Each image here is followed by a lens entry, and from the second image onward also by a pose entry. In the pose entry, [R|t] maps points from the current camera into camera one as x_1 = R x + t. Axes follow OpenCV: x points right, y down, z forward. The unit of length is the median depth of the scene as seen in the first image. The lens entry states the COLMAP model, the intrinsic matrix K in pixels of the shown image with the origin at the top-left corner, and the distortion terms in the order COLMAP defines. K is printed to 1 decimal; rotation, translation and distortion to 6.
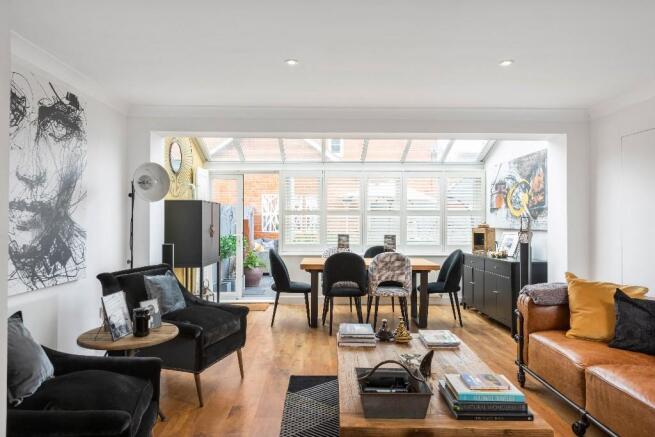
lens RADIAL K [[436.3, 0, 325.2], [0, 436.3, 217.7], [0, 0, 1]] dist [0.019158, 0.003865]
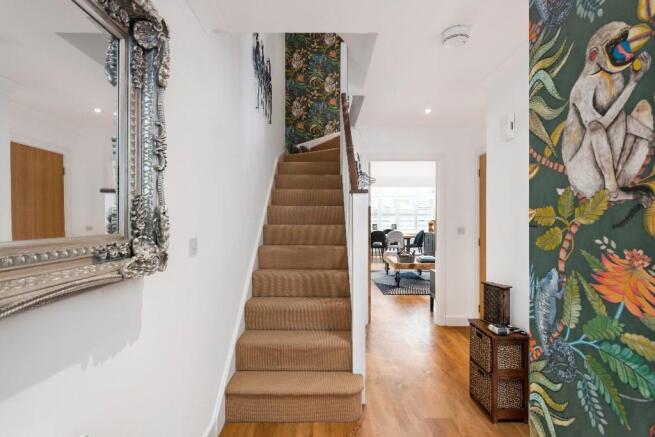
lens RADIAL K [[315.0, 0, 326.1], [0, 315.0, 219.9], [0, 0, 1]] dist [0.003336, -0.000081]
pose [[0.999964, -0.003939, -0.007546, -0.278423], [0.004004, 0.999954, 0.008671, -0.001500], [0.007511, -0.008701, 0.999934, -0.974933]]
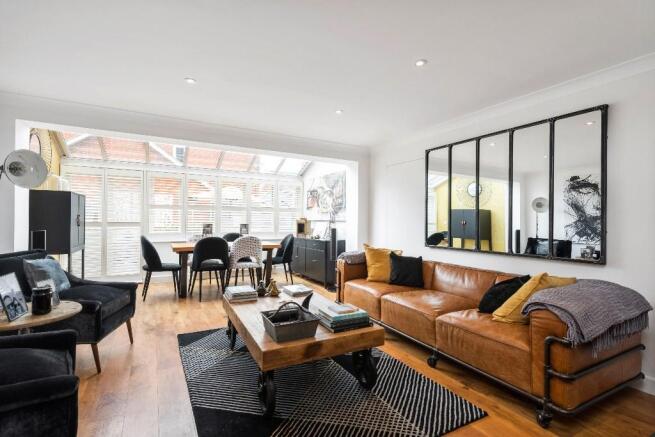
lens RADIAL K [[315.0, 0, 328.7], [0, 315.0, 220.7], [0, 0, 1]] dist [0.003336, -0.000081]
pose [[0.876557, 0.005539, 0.481266, -0.120116], [-0.010937, 0.999905, 0.008412, 0.023059], [-0.481174, -0.012638, 0.876534, 0.012704]]
